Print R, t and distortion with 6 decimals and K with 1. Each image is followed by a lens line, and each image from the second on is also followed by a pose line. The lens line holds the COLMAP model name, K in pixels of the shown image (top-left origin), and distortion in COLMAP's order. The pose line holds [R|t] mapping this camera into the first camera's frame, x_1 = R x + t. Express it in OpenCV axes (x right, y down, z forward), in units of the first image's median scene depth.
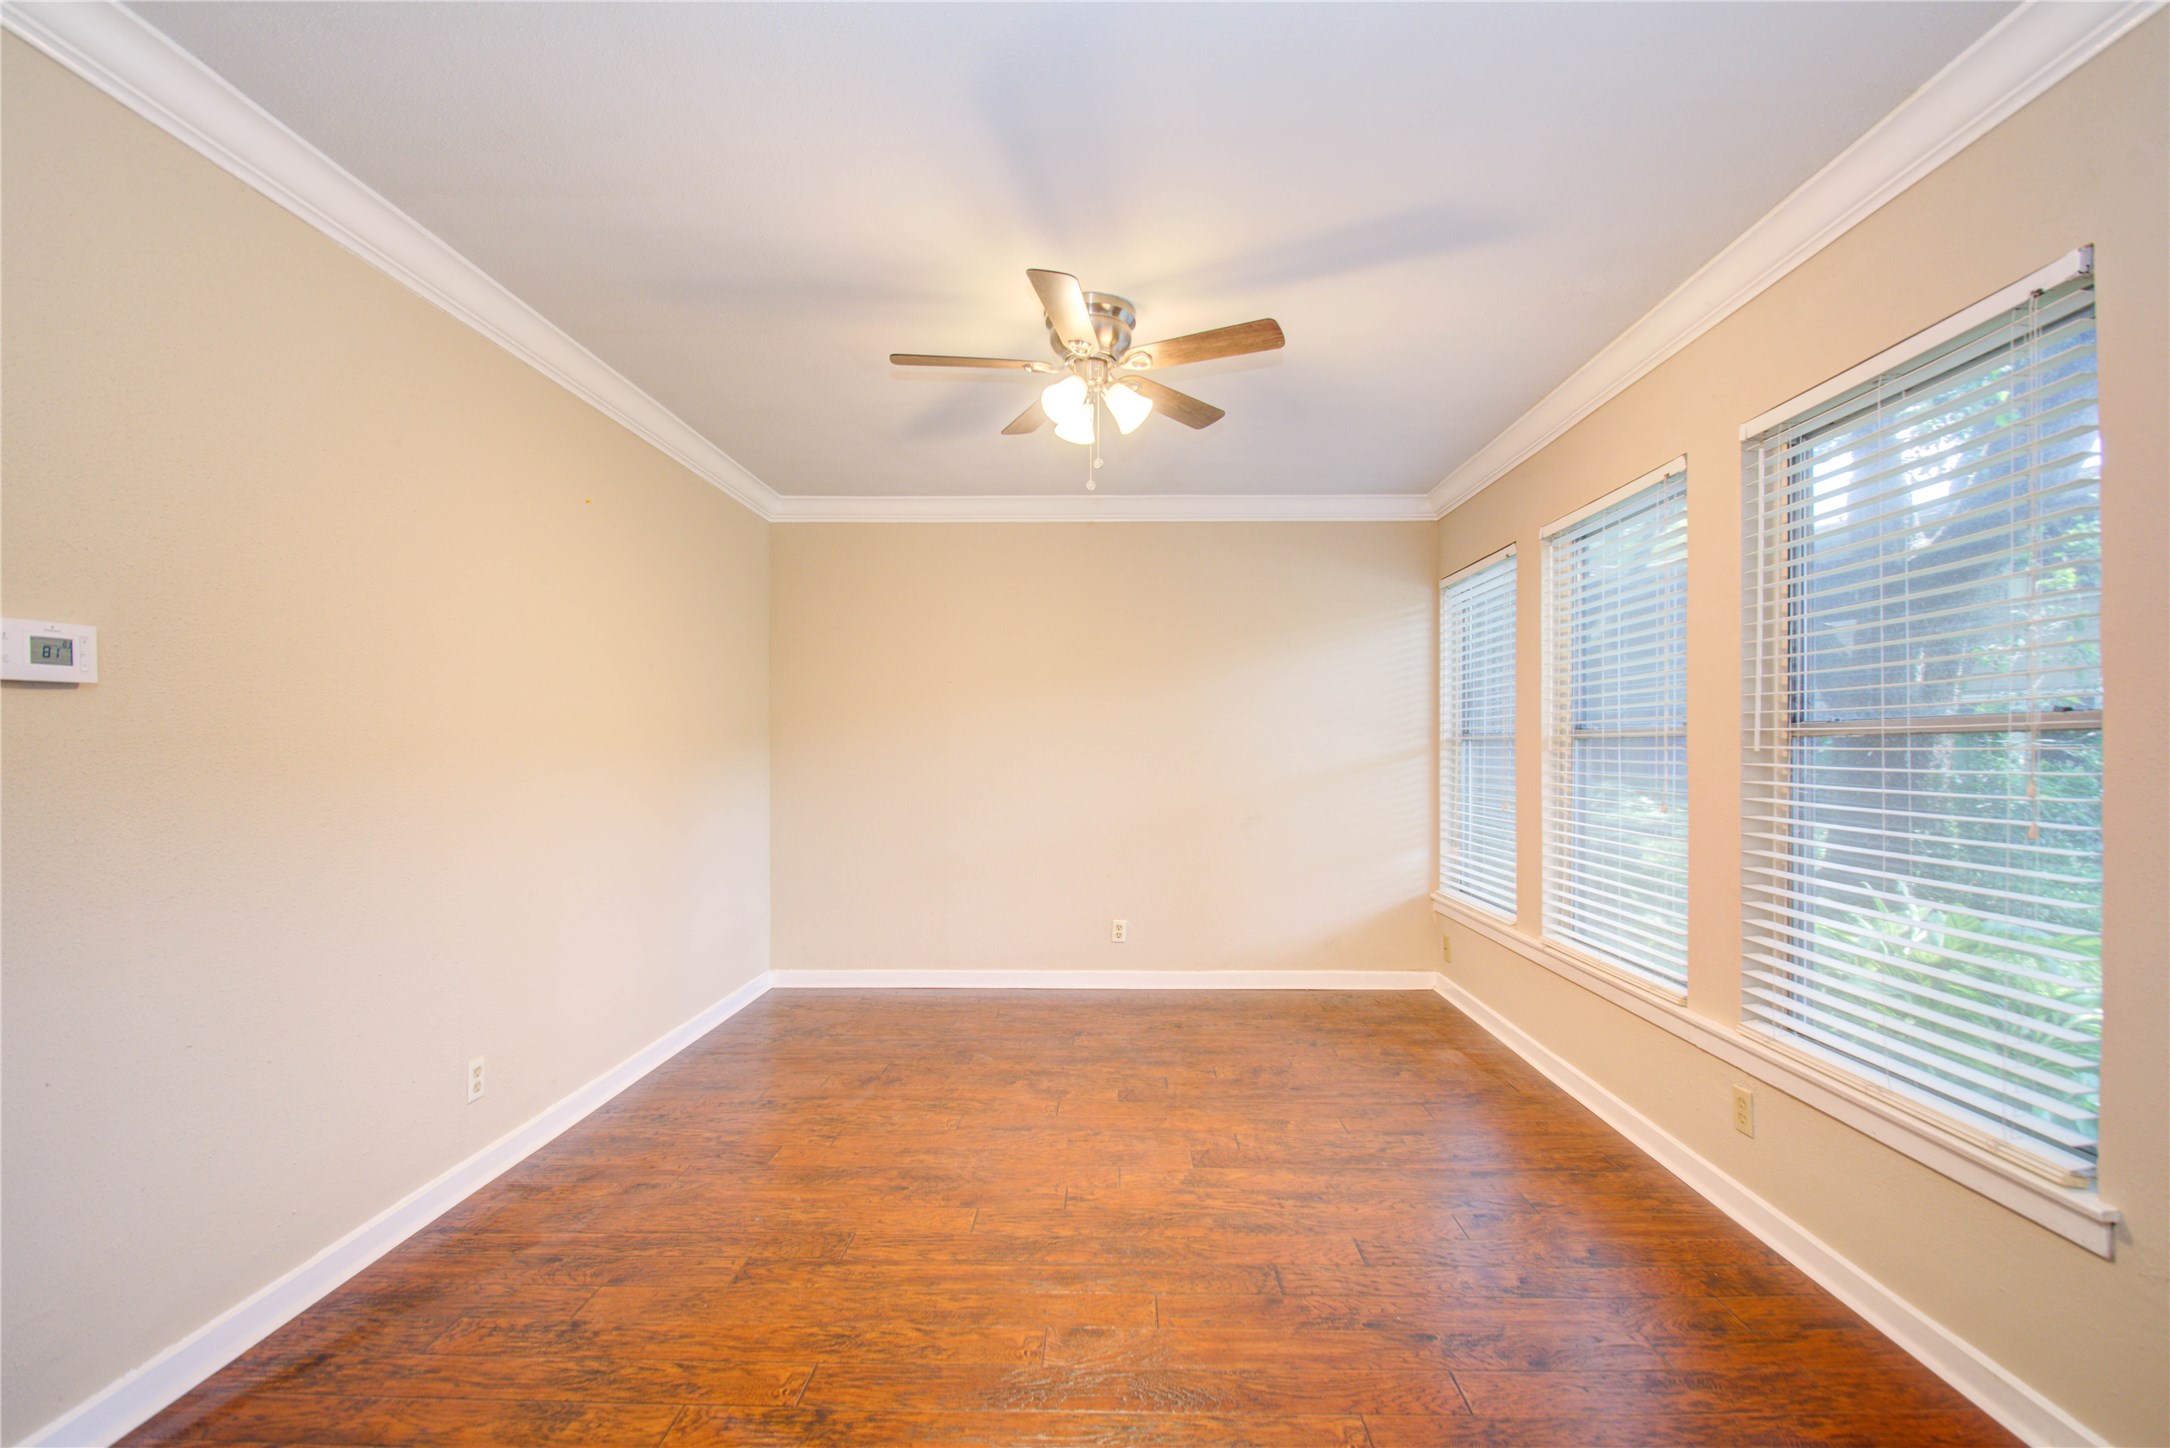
lens RADIAL K [[986.0, 0, 1084.9], [0, 986.0, 749.7], [0, 0, 1]] dist [0.015057, -0.014547]
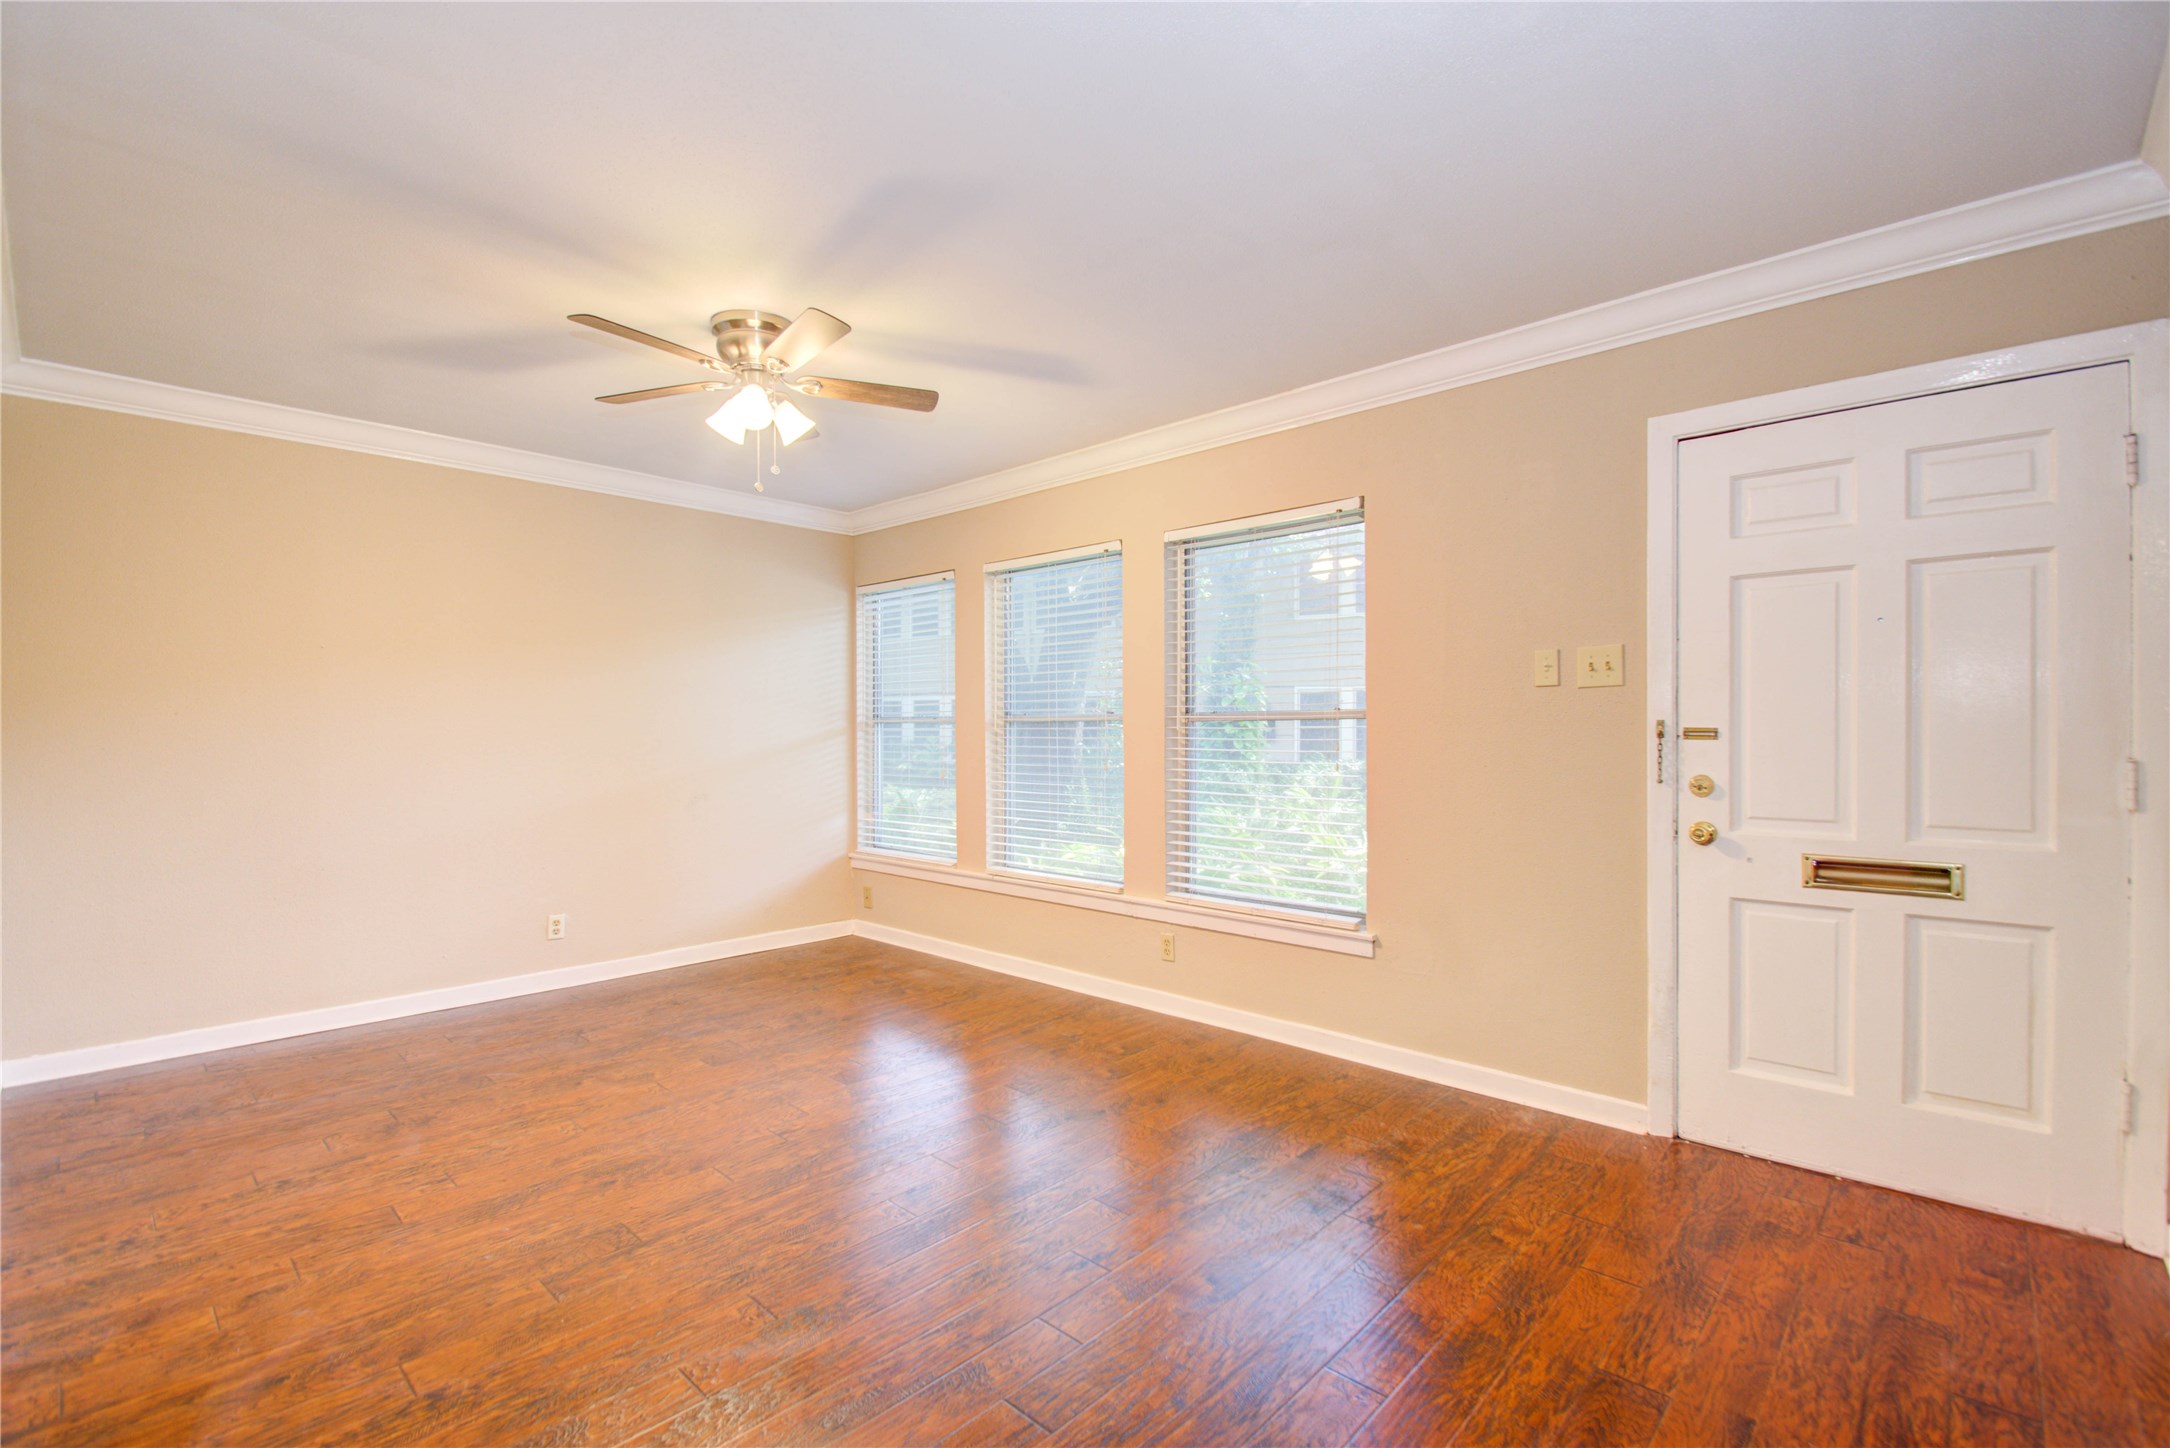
lens RADIAL K [[986.0, 0, 1114.4], [0, 986.0, 740.1], [0, 0, 1]] dist [0.015057, -0.014547]
pose [[0.652608, -0.009223, 0.757639, -0.540508], [0.003794, 0.999953, 0.008904, 0.002478], [-0.757686, -0.002937, 0.652613, -0.007169]]
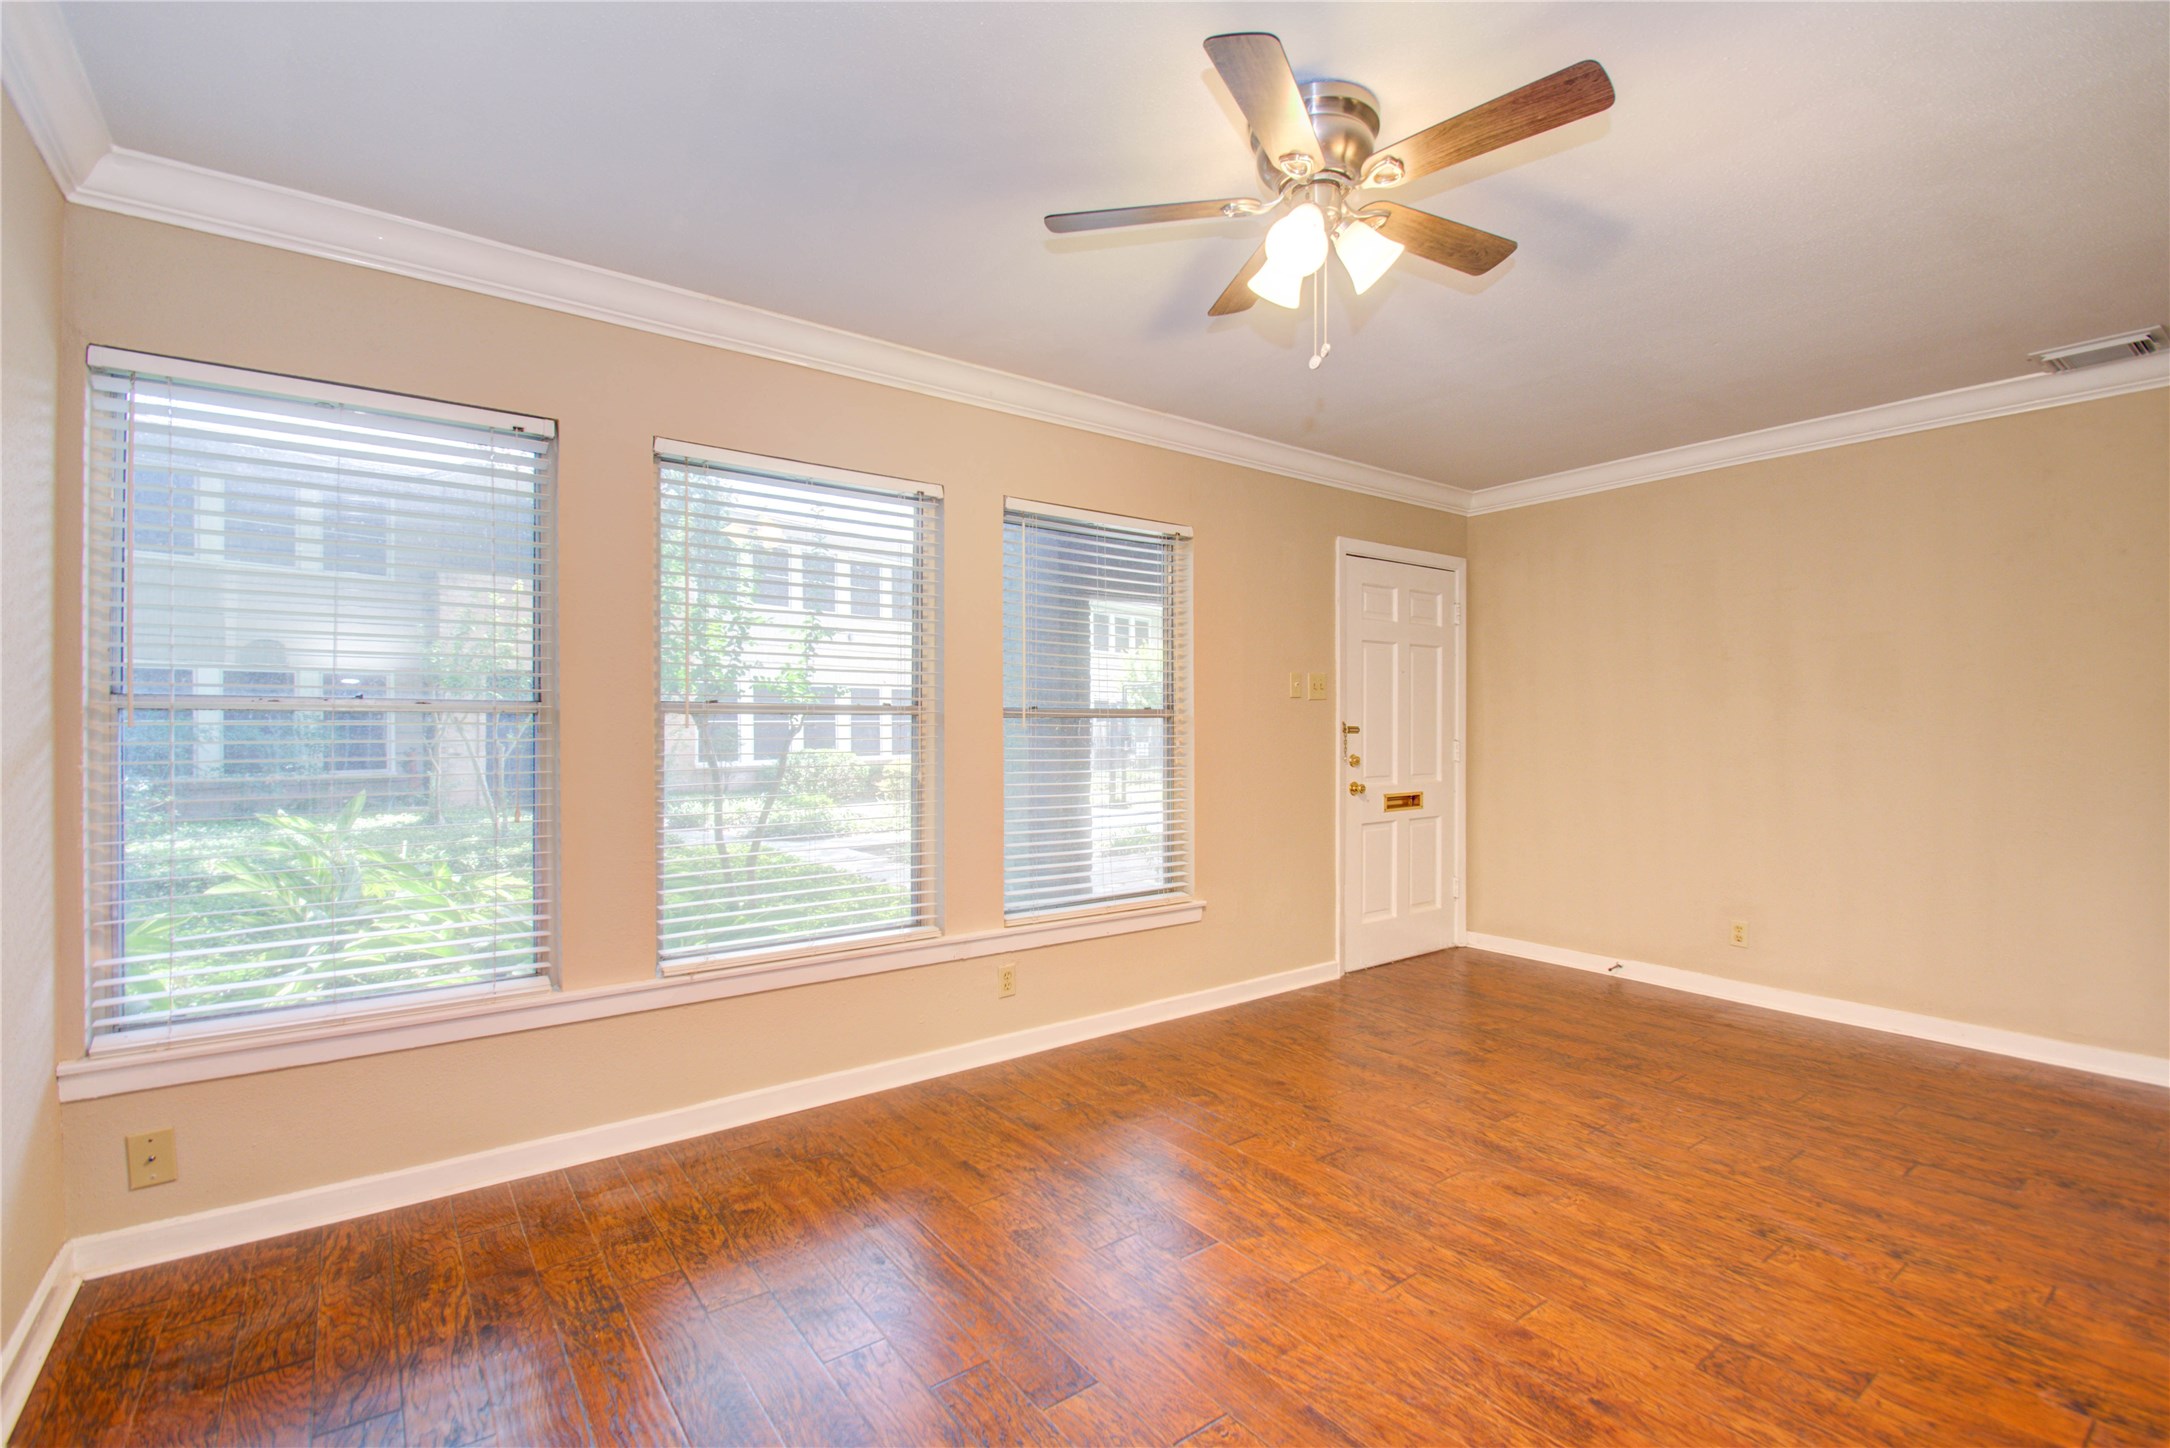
lens RADIAL K [[986.0, 0, 1116.8], [0, 986.0, 714.1], [0, 0, 1]] dist [0.015057, -0.014547]
pose [[-0.644406, 0.009423, 0.764626, -0.437430], [0.002493, 0.999945, -0.010221, -0.001529], [-0.764680, -0.004680, -0.644394, 1.510319]]
